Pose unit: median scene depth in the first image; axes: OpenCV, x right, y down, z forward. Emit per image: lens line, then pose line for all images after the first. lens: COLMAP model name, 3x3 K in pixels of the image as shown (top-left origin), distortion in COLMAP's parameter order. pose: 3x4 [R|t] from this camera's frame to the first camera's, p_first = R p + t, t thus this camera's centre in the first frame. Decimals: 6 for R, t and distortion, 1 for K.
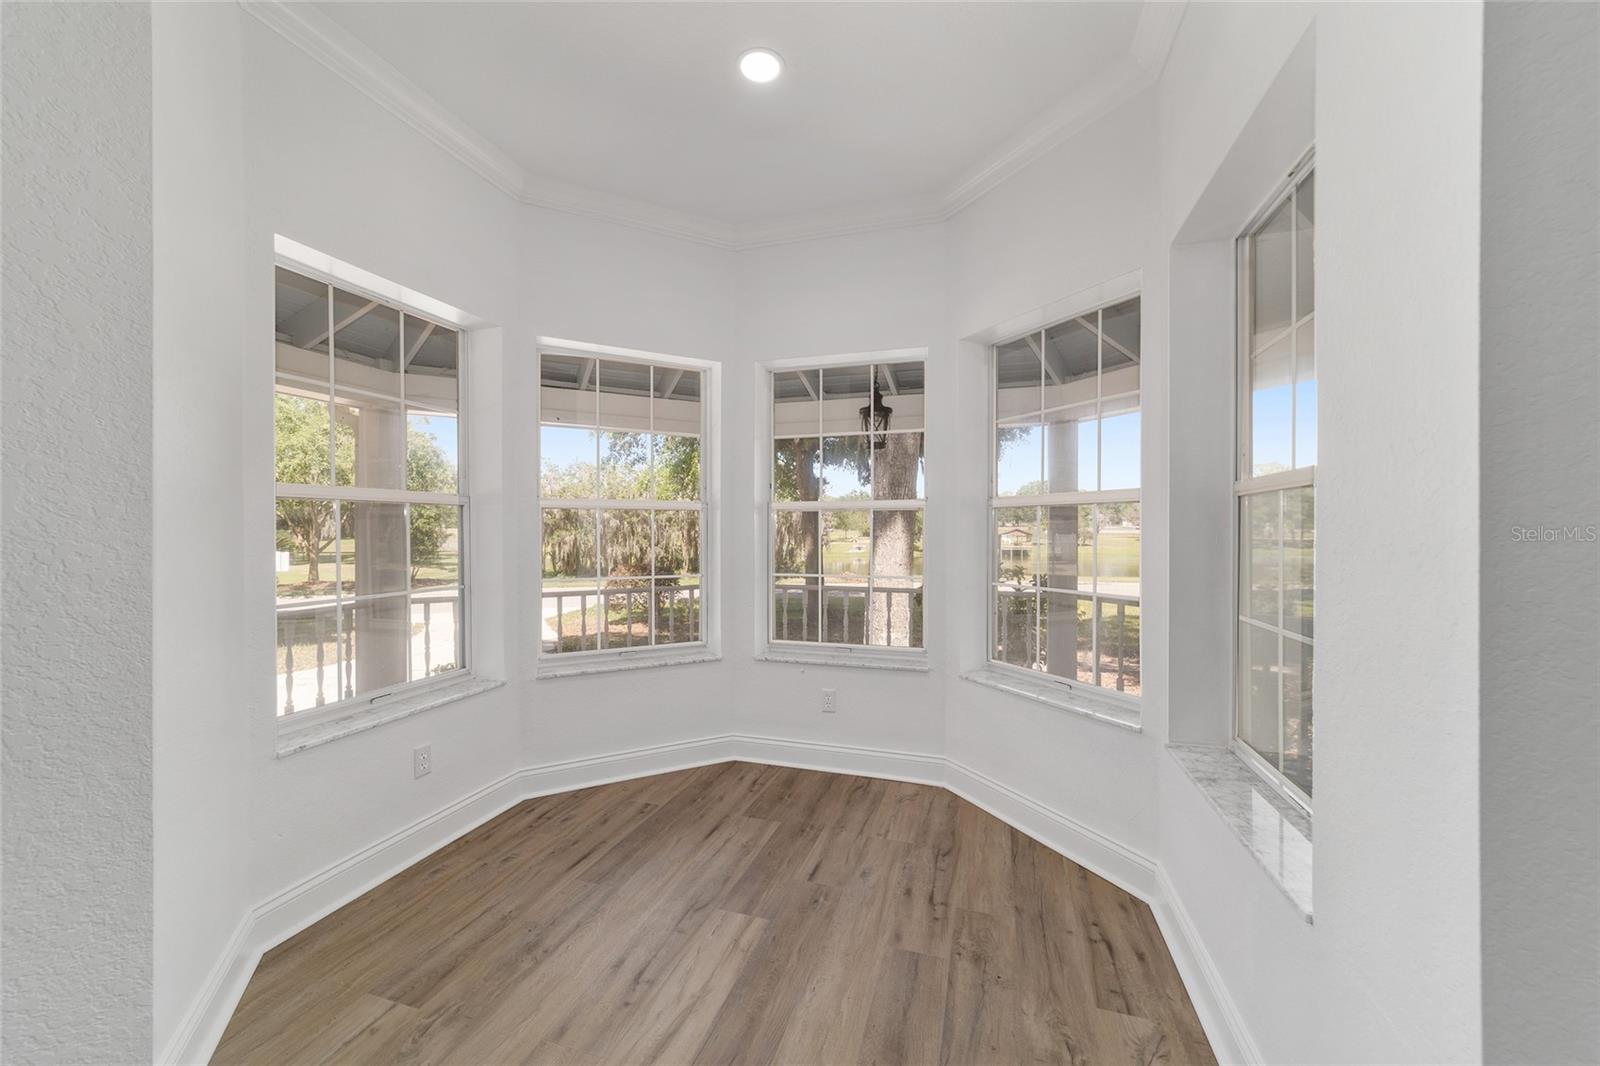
lens RADIAL K [[613.4, 0, 801.8], [0, 613.4, 530.4], [0, 0, 1]] dist [-0.012551, 0.006417]
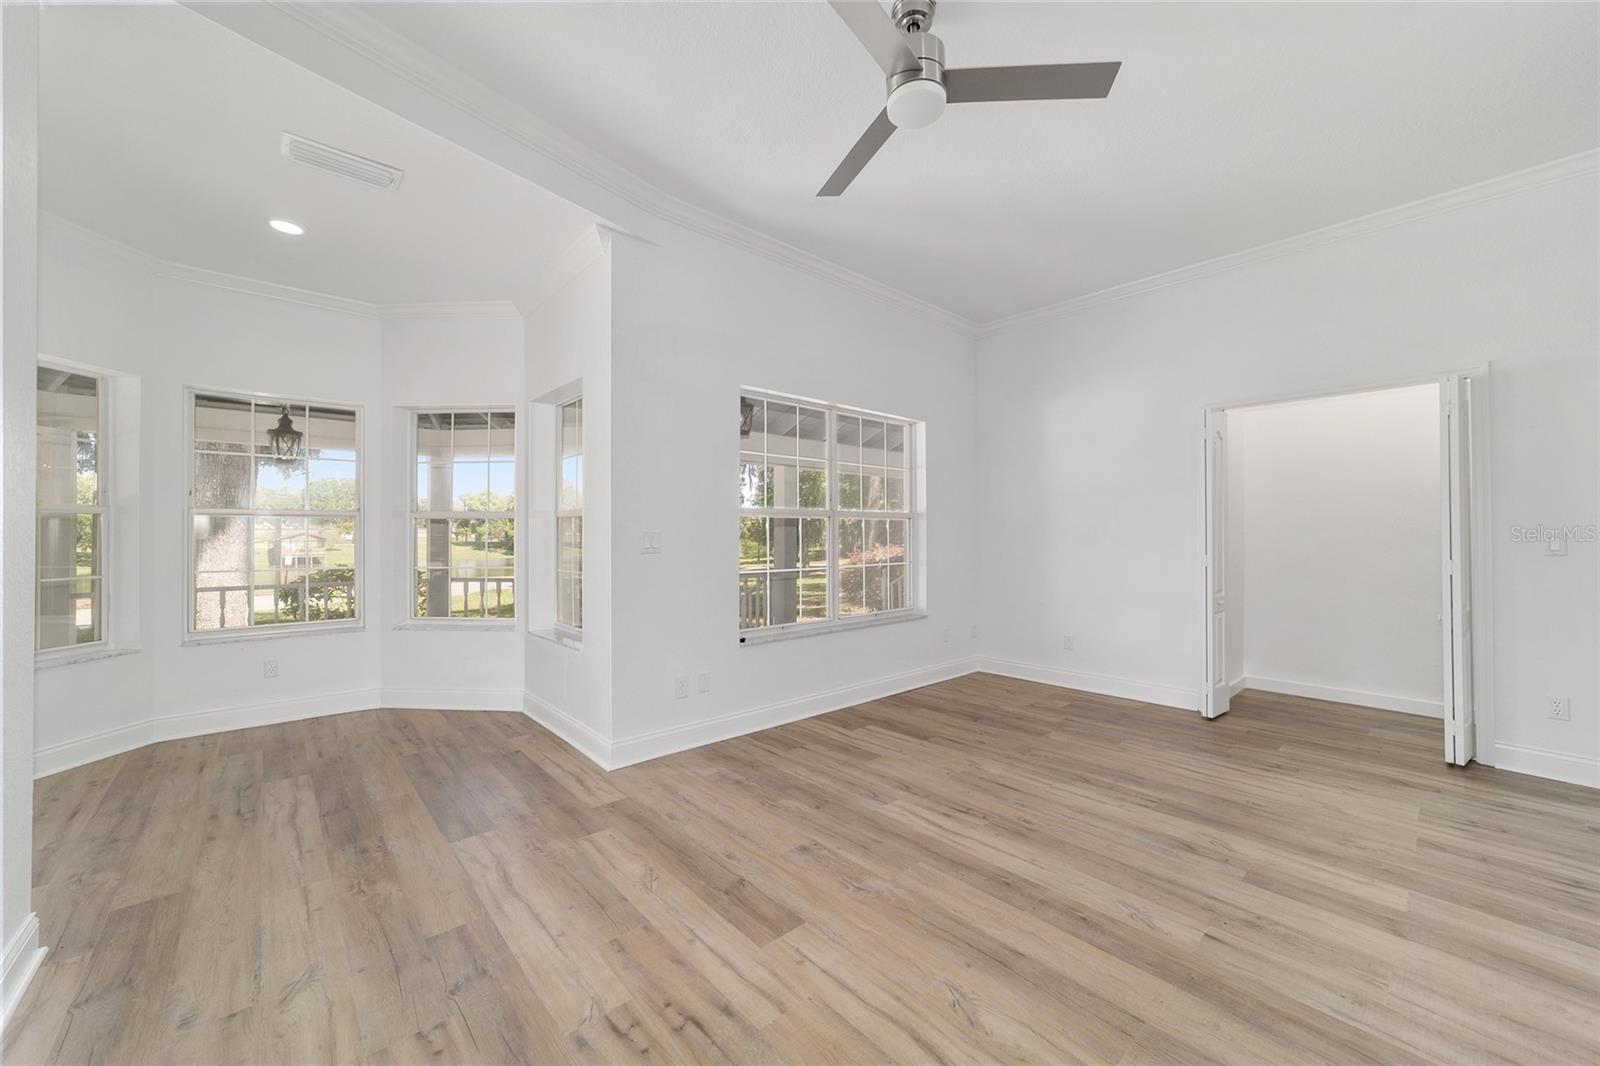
lens RADIAL K [[613.4, 0, 800.8], [0, 613.4, 528.8], [0, 0, 1]] dist [-0.012551, 0.006417]
pose [[0.508169, 0.003279, 0.861251, -0.756366], [0.004443, 0.999969, -0.006428, 0.007182], [-0.861246, 0.007093, 0.508139, -0.904054]]
